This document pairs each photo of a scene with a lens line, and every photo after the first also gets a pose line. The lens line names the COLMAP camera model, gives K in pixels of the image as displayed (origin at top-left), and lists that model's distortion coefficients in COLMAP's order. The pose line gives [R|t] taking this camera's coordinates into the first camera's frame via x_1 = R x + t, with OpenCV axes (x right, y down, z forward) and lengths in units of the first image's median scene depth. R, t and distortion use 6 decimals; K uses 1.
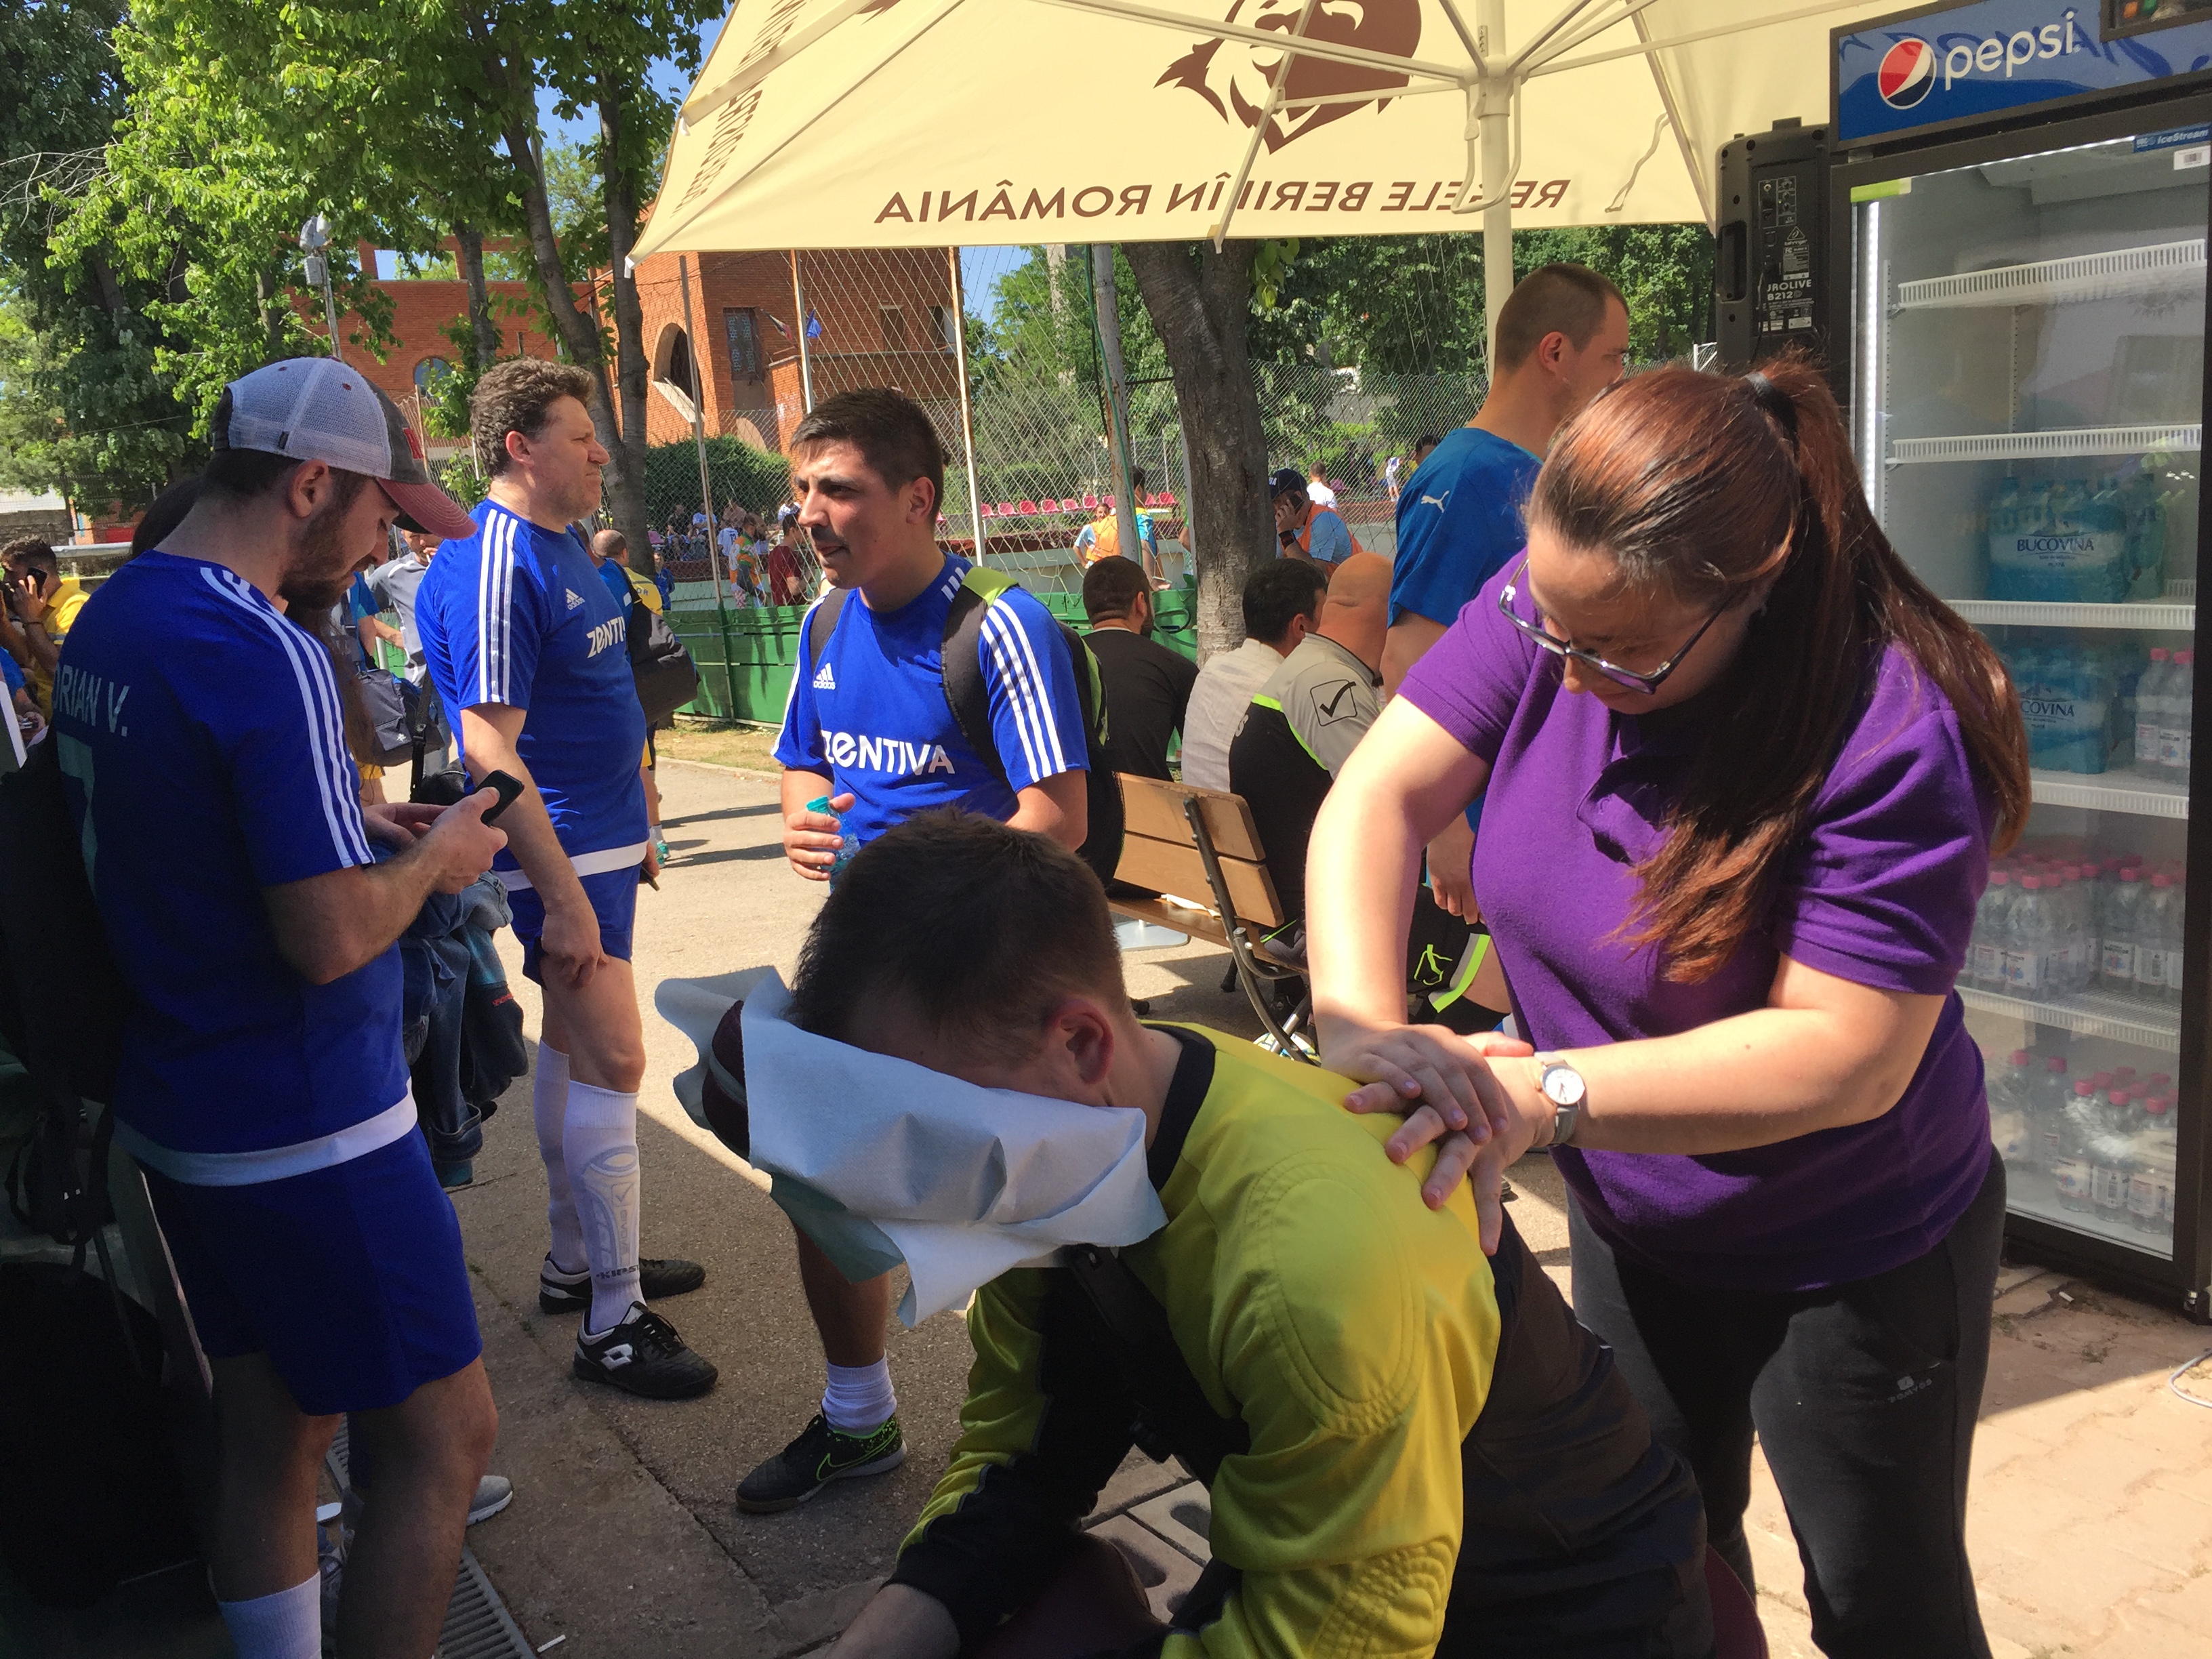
lens RADIAL K [[1893.4, 0, 1095.0], [0, 1893.4, 841.8], [0, 0, 1]] dist [0.053211, -0.052605]
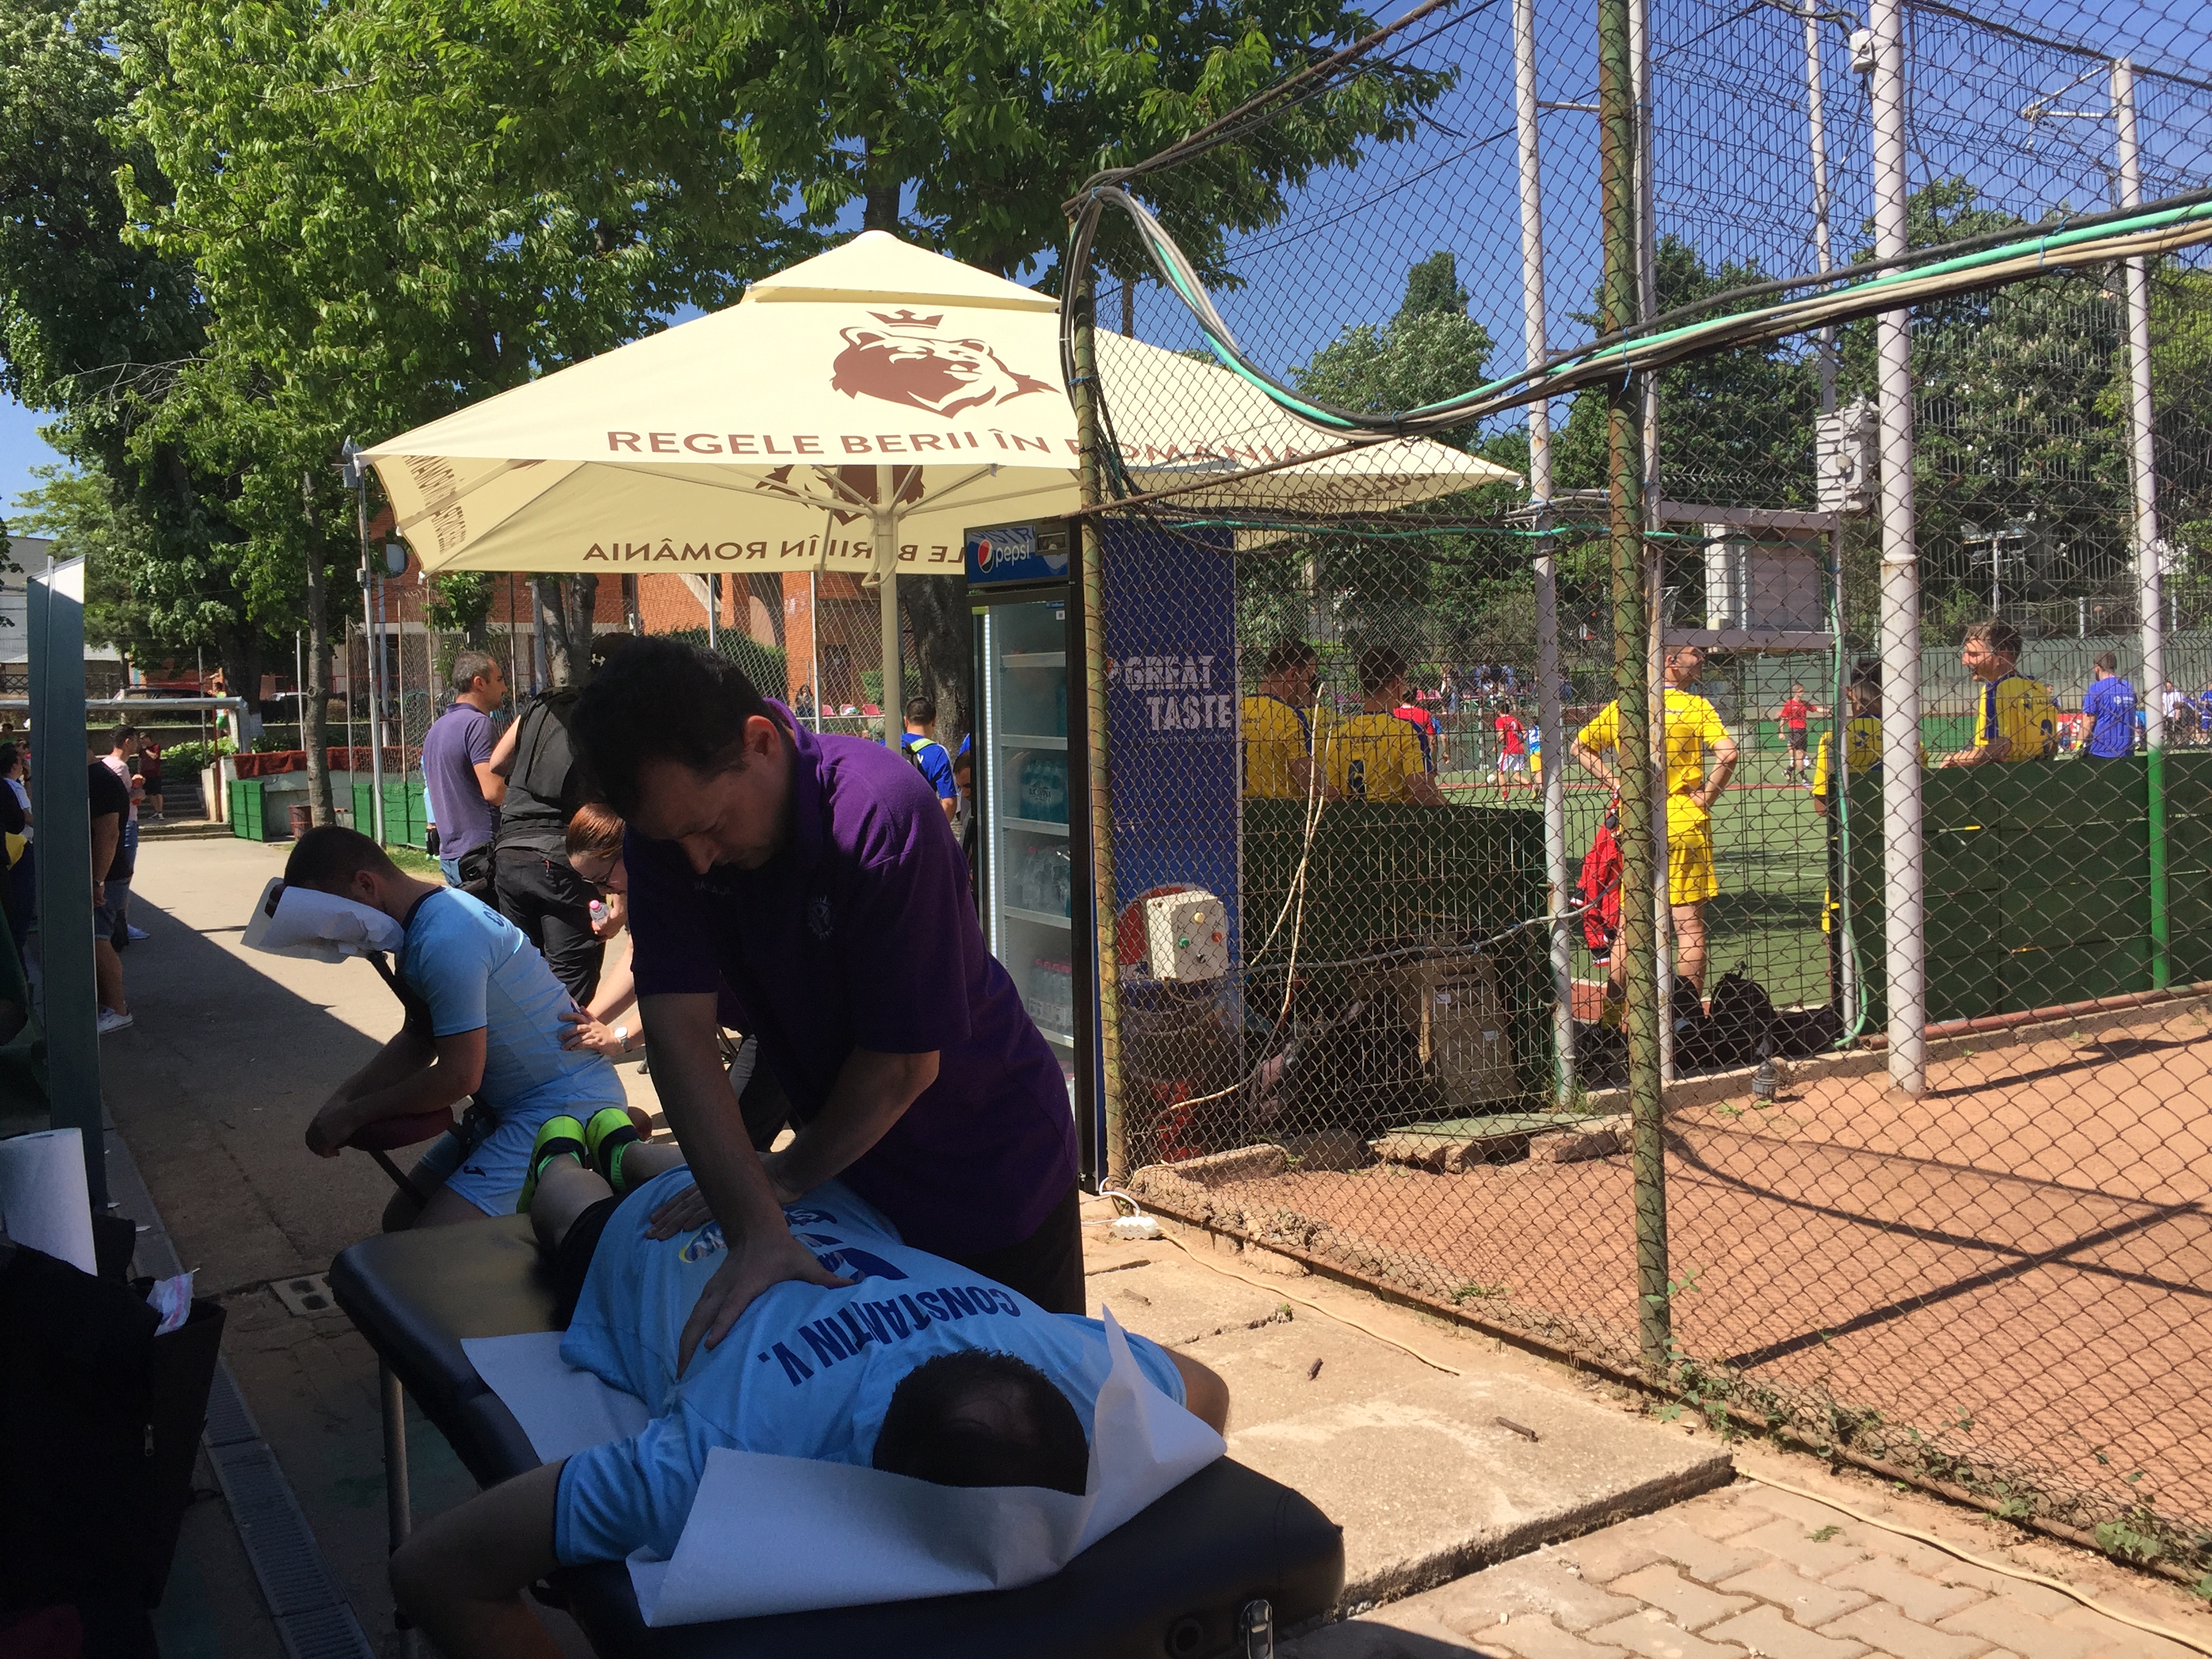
lens RADIAL K [[1893.4, 0, 1114.8], [0, 1893.4, 822.4], [0, 0, 1]] dist [0.053211, -0.052605]
pose [[0.999052, 0.042122, -0.011024, 0.354359], [-0.043083, 0.992944, -0.110477, 0.053434], [0.006293, 0.110847, 0.993818, -0.565003]]
